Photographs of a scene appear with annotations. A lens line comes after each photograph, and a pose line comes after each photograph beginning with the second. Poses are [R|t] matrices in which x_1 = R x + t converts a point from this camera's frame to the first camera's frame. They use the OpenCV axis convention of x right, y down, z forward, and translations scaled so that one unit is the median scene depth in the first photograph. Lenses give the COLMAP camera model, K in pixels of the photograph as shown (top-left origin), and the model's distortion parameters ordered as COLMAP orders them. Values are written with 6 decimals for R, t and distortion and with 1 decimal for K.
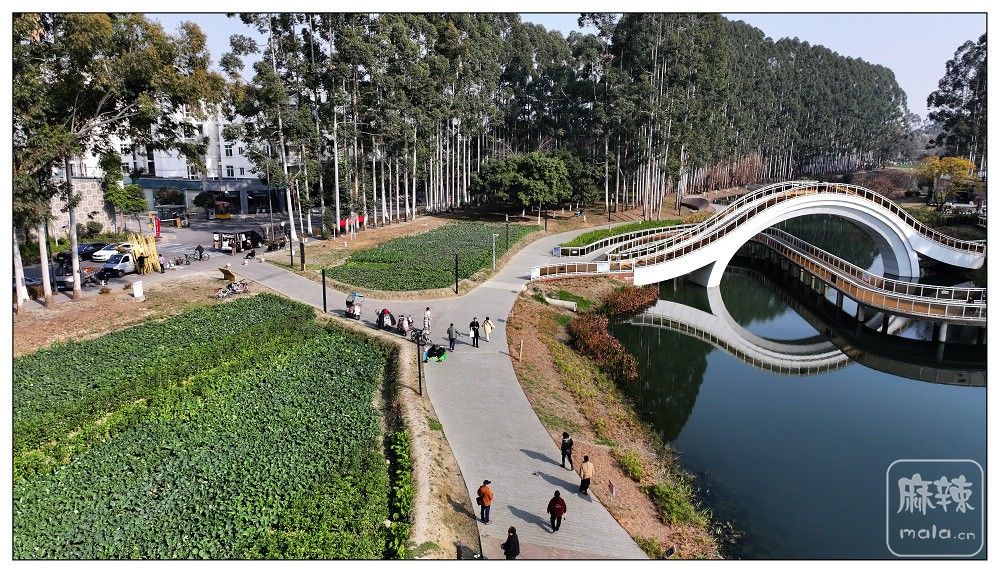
lens RADIAL K [[688.0, 0, 504.1], [0, 688.0, 285.9], [0, 0, 1]] dist [0.006232, 0.011693]
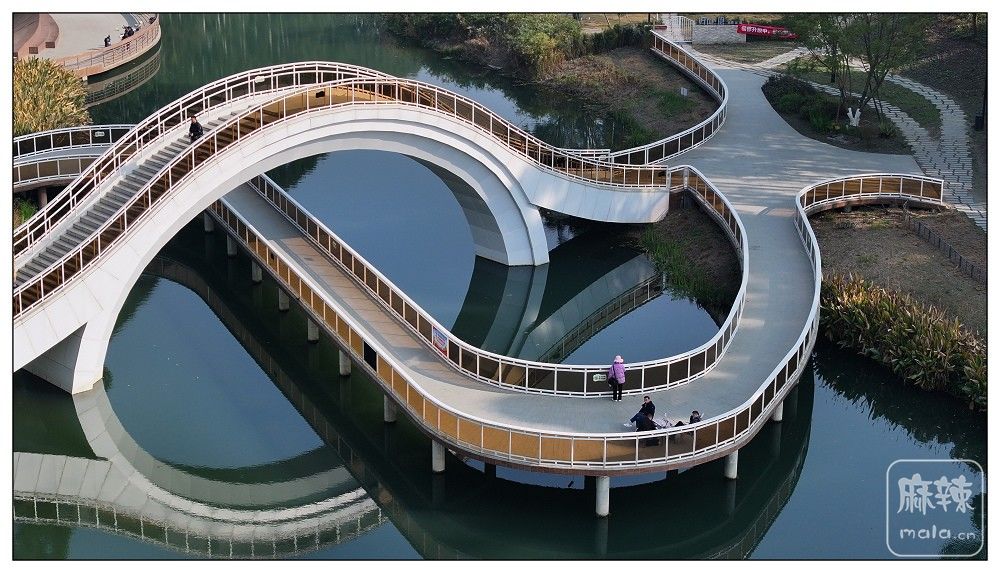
lens RADIAL K [[1960.5, 0, 512.8], [0, 1960.5, 315.9], [0, 0, 1]] dist [-0.141079, 0.000000]
pose [[0.864249, -0.157393, 0.477809, 0.000663], [0.094028, 0.983598, 0.153929, -0.175489], [-0.494199, -0.088106, 0.864872, -0.036749]]
